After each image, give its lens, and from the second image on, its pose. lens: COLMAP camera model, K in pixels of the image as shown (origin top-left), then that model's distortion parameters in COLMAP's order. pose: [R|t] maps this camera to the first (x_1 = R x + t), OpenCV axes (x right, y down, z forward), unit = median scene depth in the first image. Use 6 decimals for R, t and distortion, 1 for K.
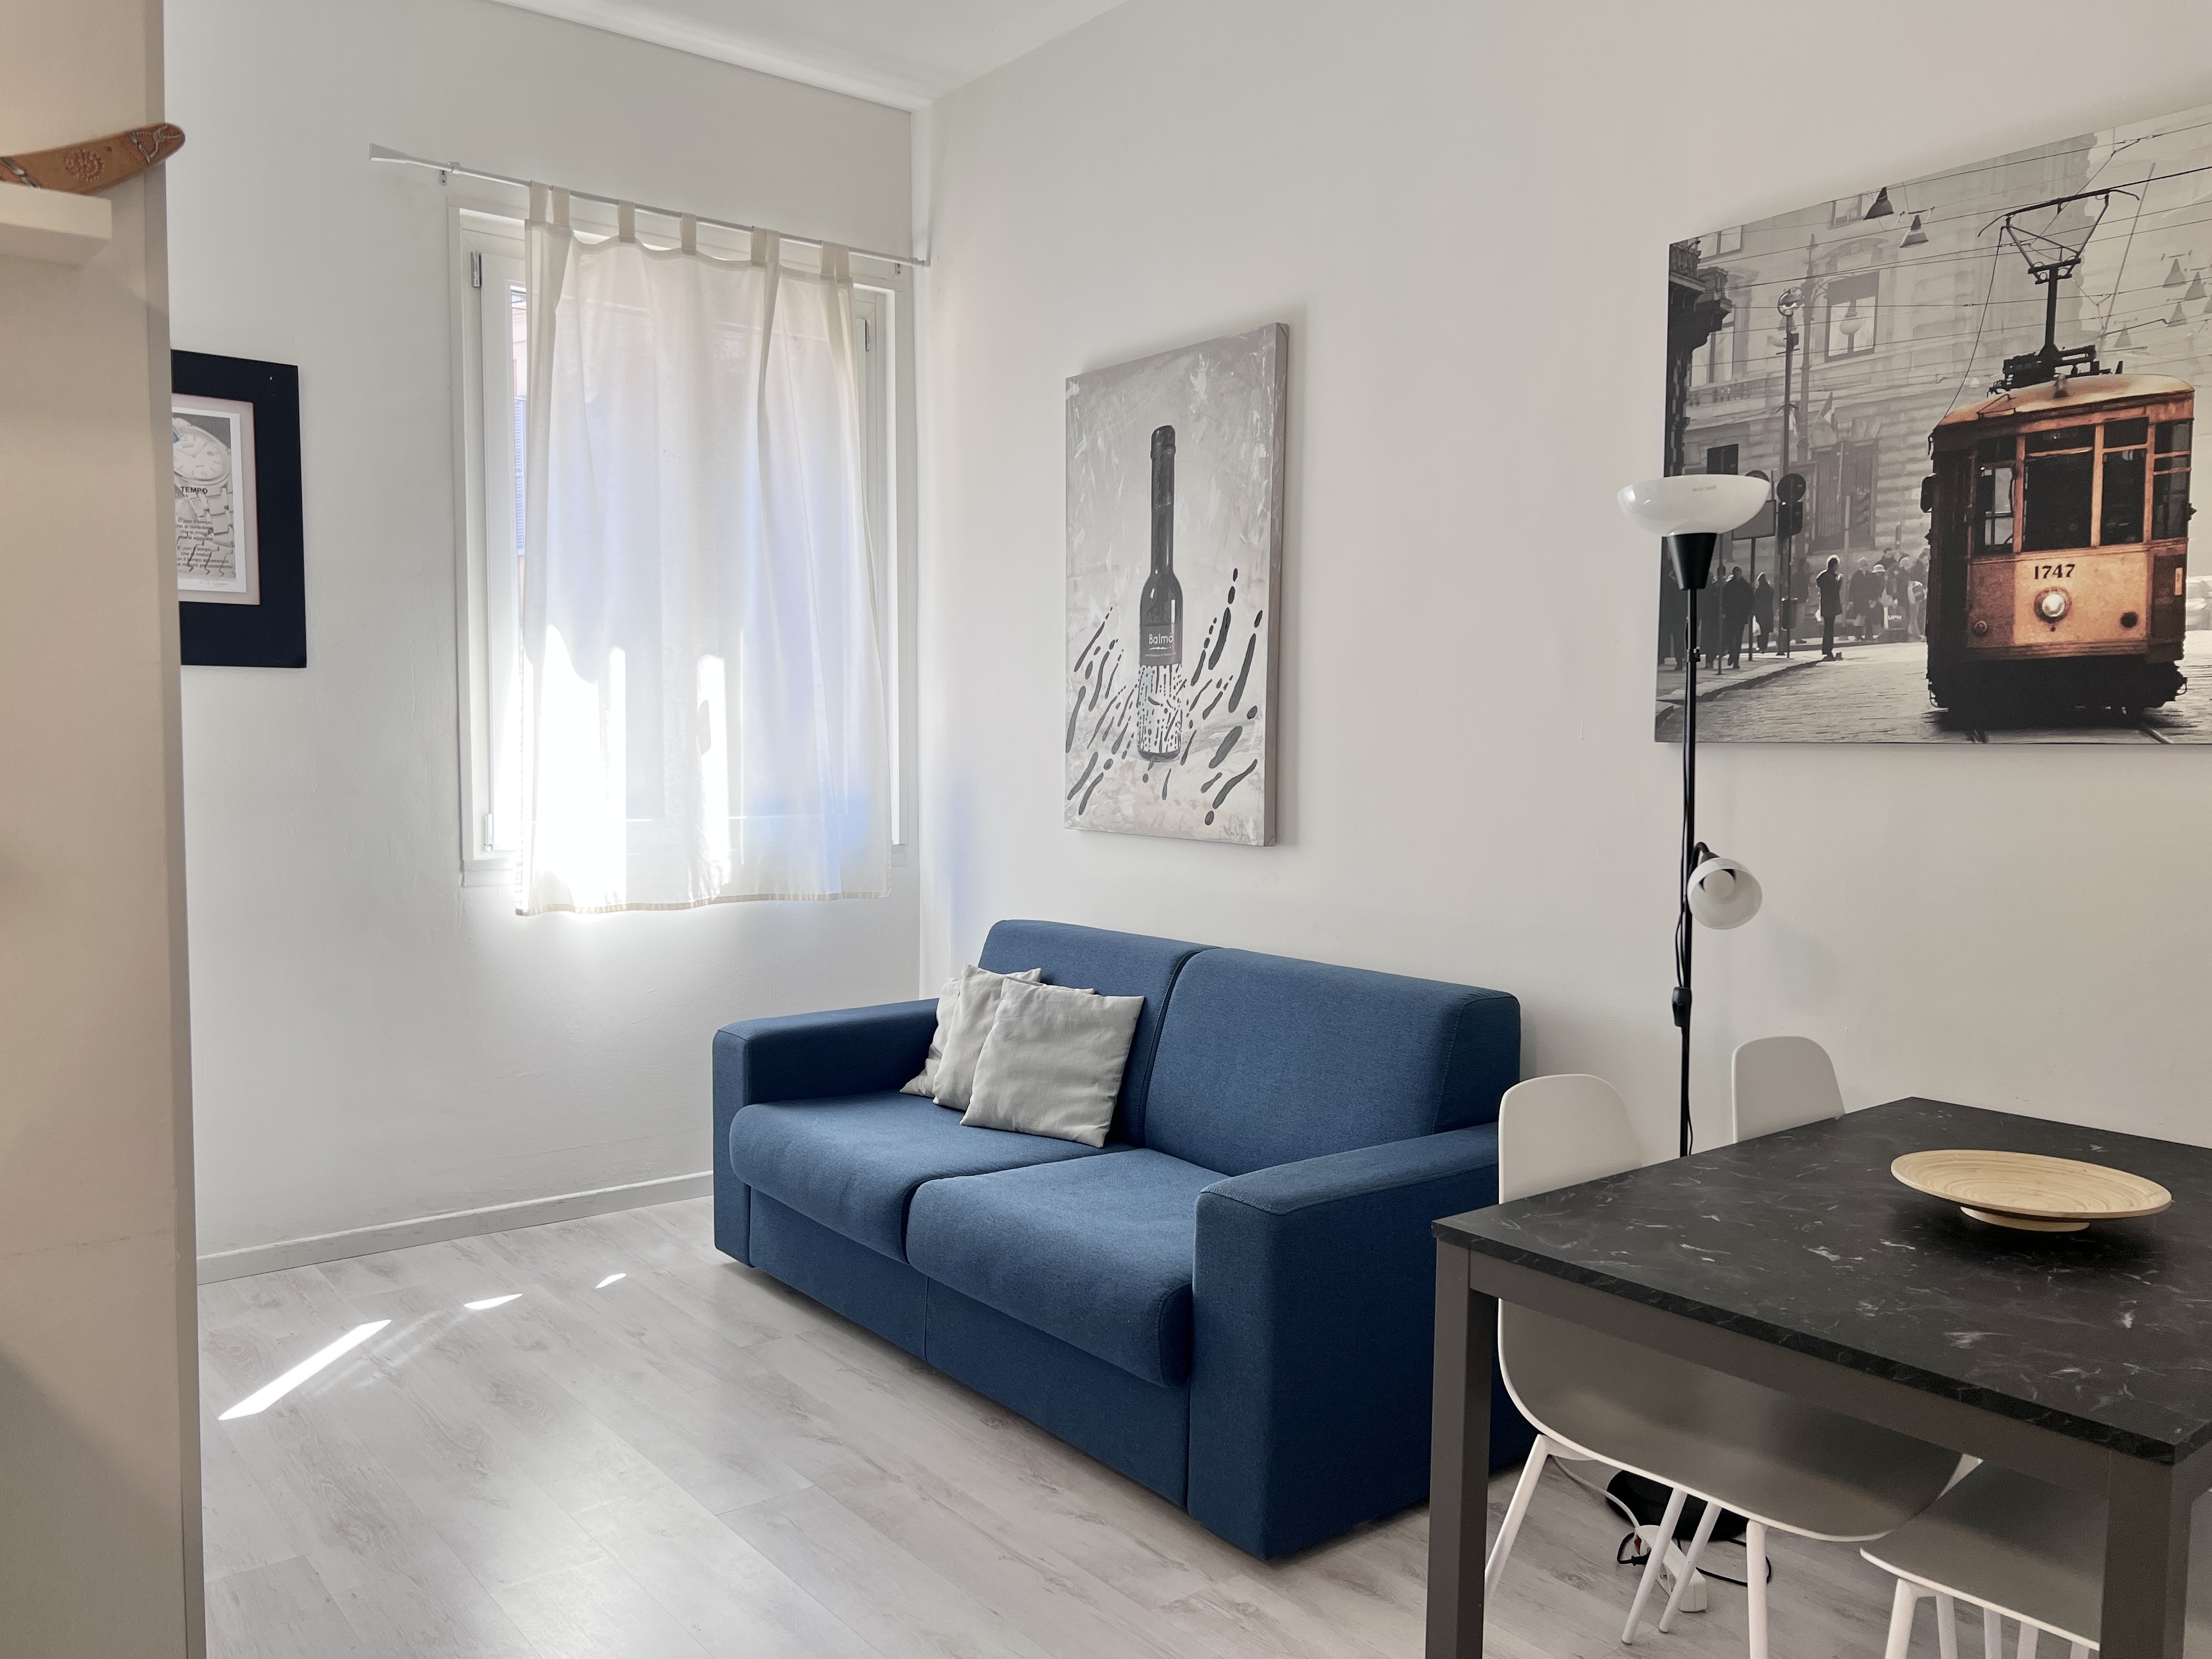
lens RADIAL K [[1665.3, 0, 1098.6], [0, 1665.3, 844.1], [0, 0, 1]] dist [0.058624, -0.067876]
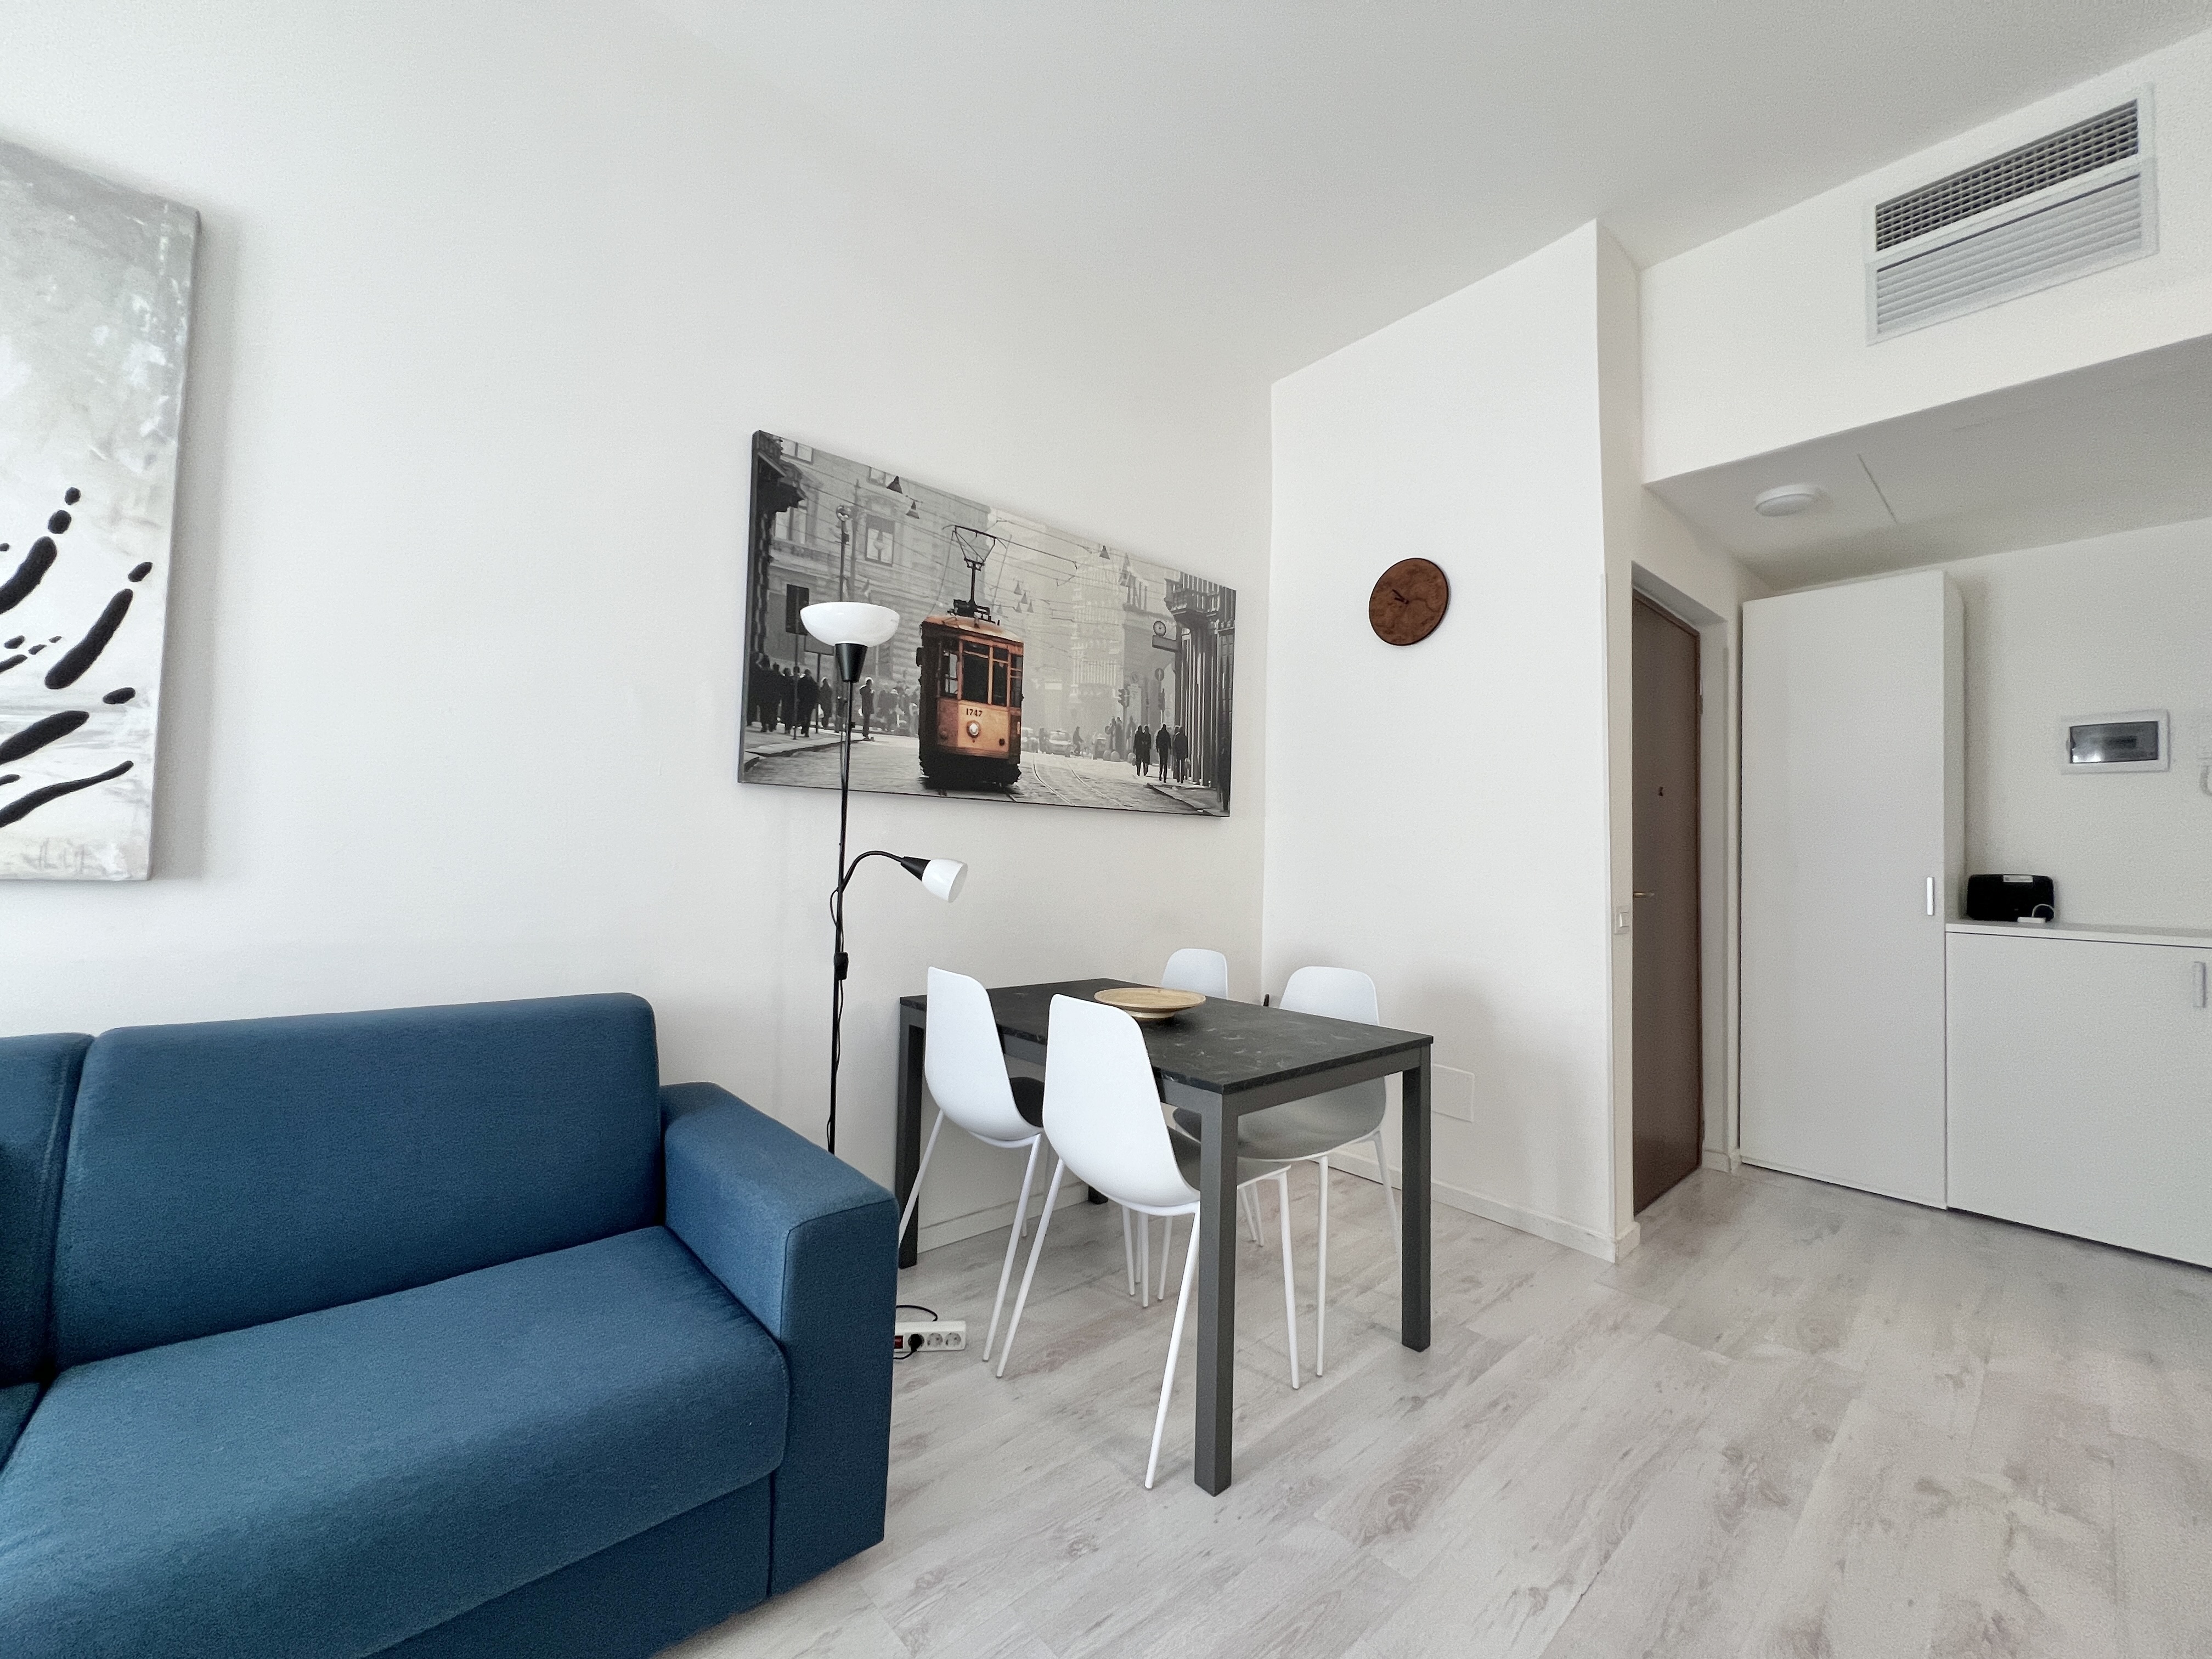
lens RADIAL K [[886.1, 0, 1097.7], [0, 886.1, 825.1], [0, 0, 1]] dist [-0.003894, 0.000835]
pose [[-0.062783, 0.026457, 0.997676, -0.430601], [0.035581, 0.999072, -0.024255, 0.001808], [-0.997393, 0.033976, -0.063666, 0.819089]]
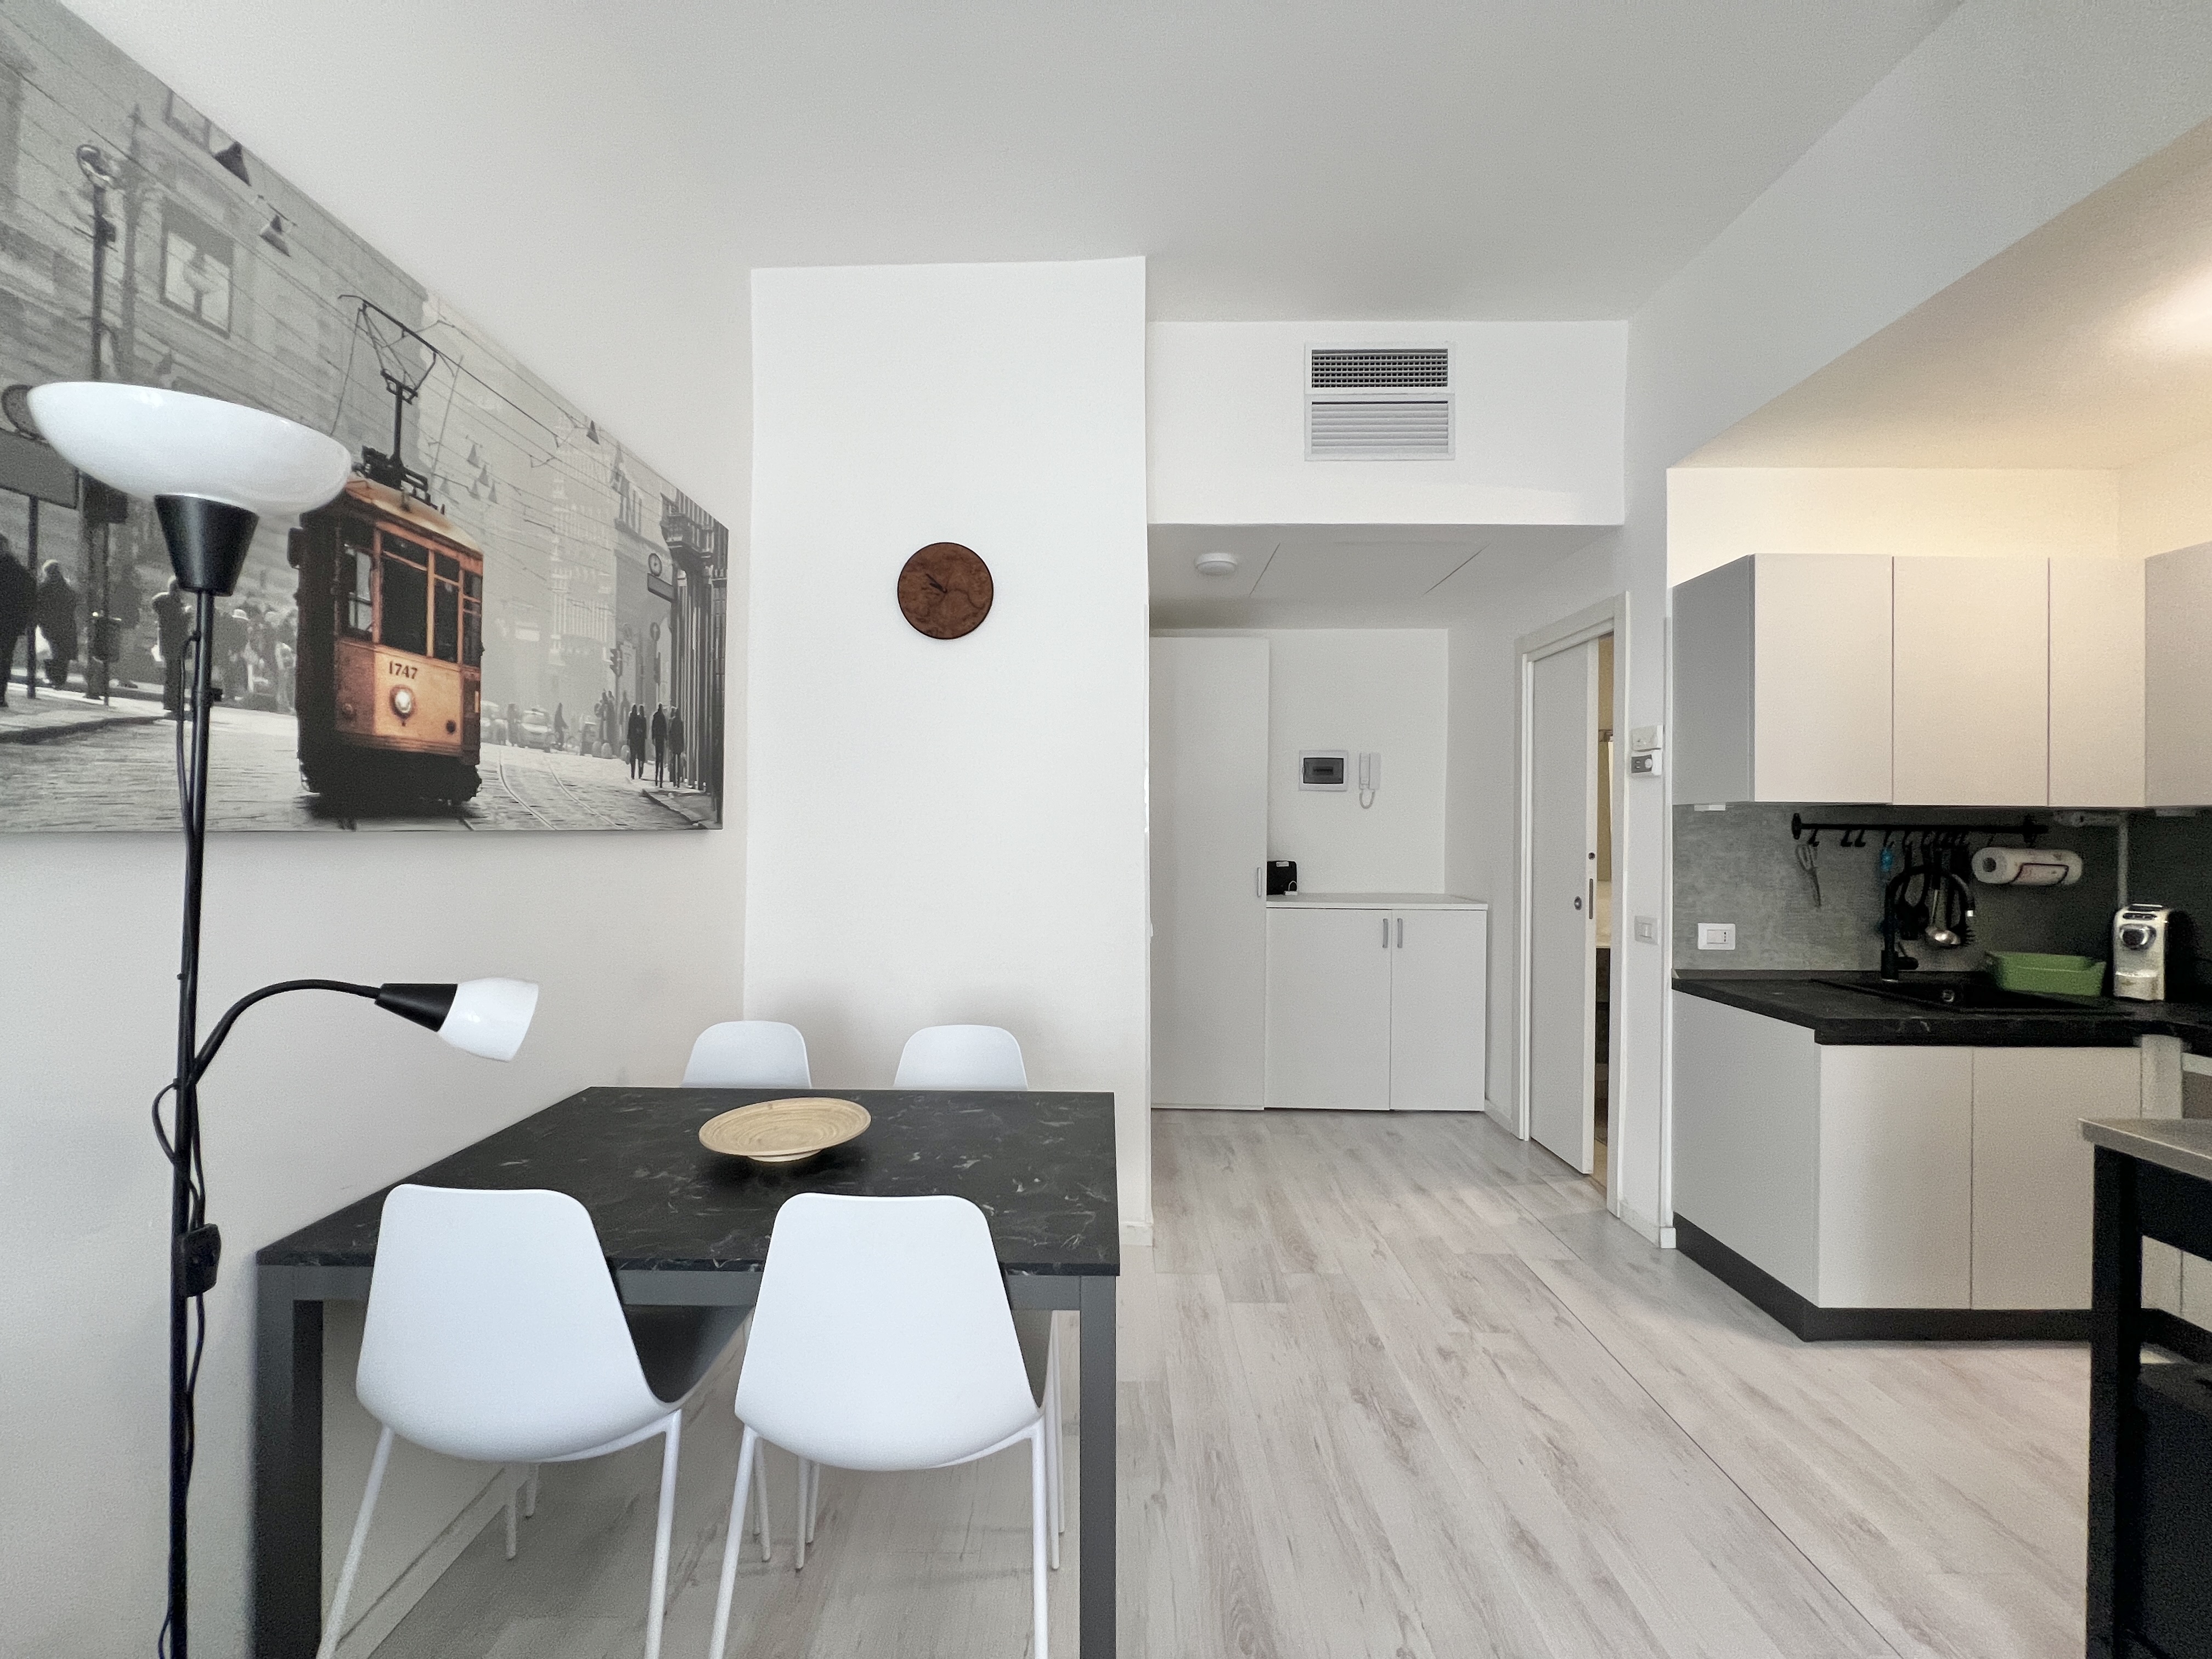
lens RADIAL K [[886.1, 0, 1097.7], [0, 886.1, 825.1], [0, 0, 1]] dist [-0.003894, 0.000835]
pose [[-0.779156, -0.010075, 0.626750, -0.114231], [0.025047, 0.998572, 0.047190, -0.070339], [-0.626330, 0.052466, -0.777790, 1.031875]]
